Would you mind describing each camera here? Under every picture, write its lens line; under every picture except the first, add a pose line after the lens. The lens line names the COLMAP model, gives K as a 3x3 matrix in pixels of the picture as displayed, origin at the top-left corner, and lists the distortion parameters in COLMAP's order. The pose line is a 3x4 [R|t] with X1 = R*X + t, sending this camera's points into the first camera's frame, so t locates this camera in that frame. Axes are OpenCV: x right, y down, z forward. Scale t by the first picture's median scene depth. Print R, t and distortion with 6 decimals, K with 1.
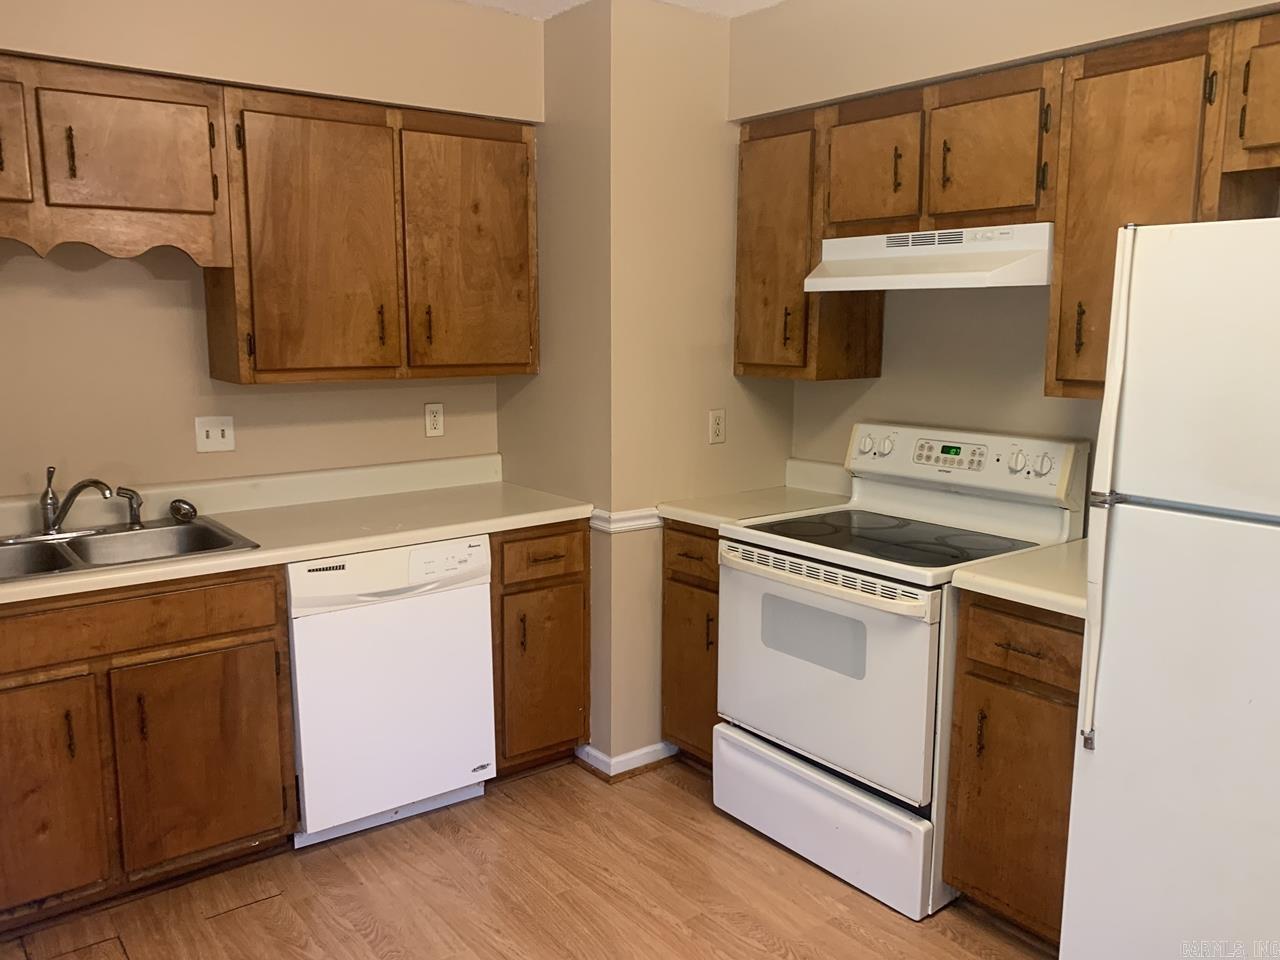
lens RADIAL K [[1026.9, 0, 638.2], [0, 1026.9, 481.9], [0, 0, 1]] dist [0.053167, -0.035682]
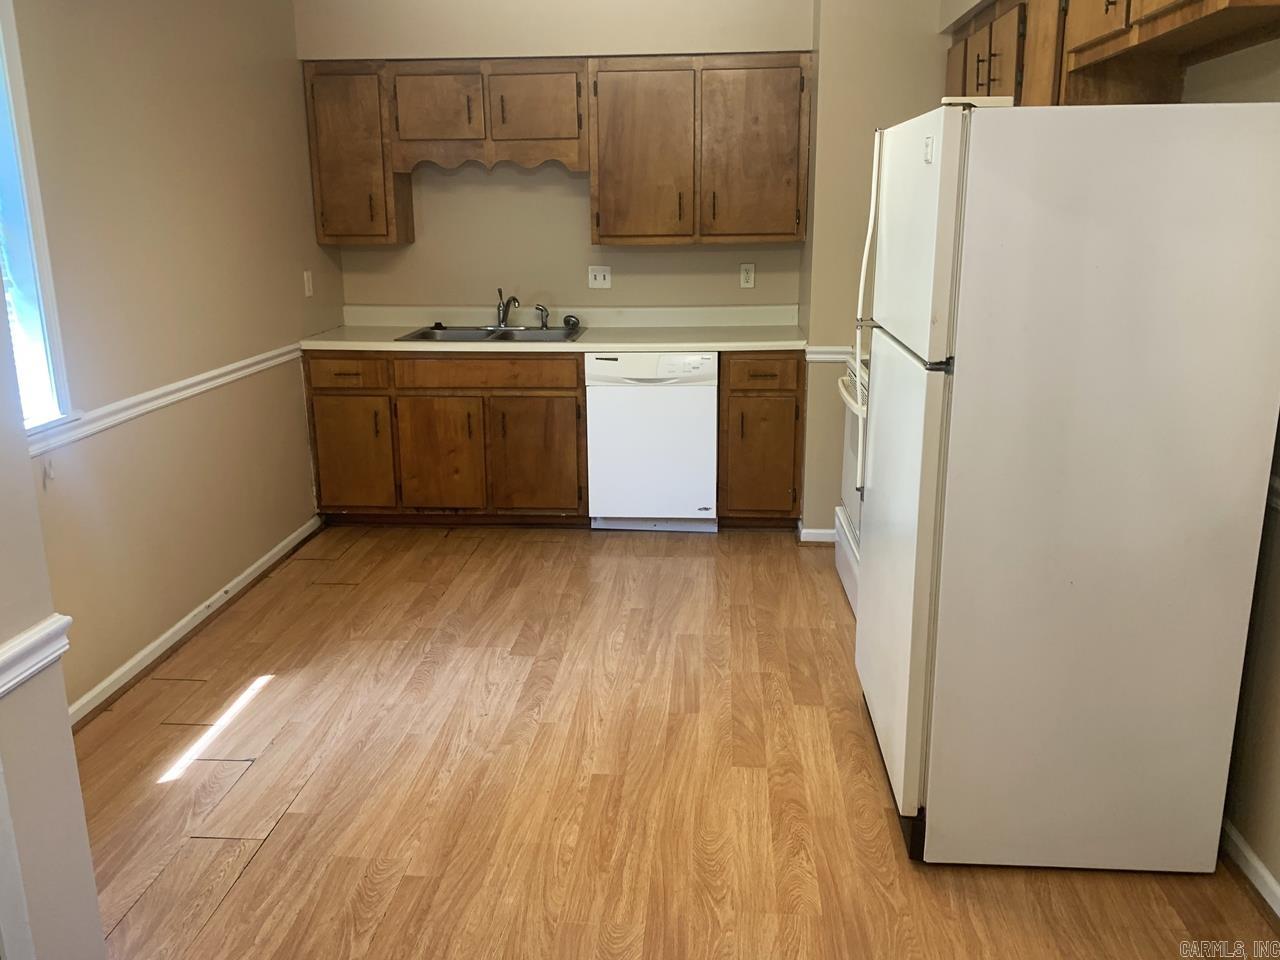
lens RADIAL K [[1026.9, 0, 643.3], [0, 1026.9, 475.5], [0, 0, 1]] dist [0.053167, -0.035682]
pose [[0.755095, 0.157734, -0.636358, 0.754604], [-0.095277, 0.986724, 0.131524, 0.043641], [0.648655, -0.038683, 0.760099, -0.195174]]
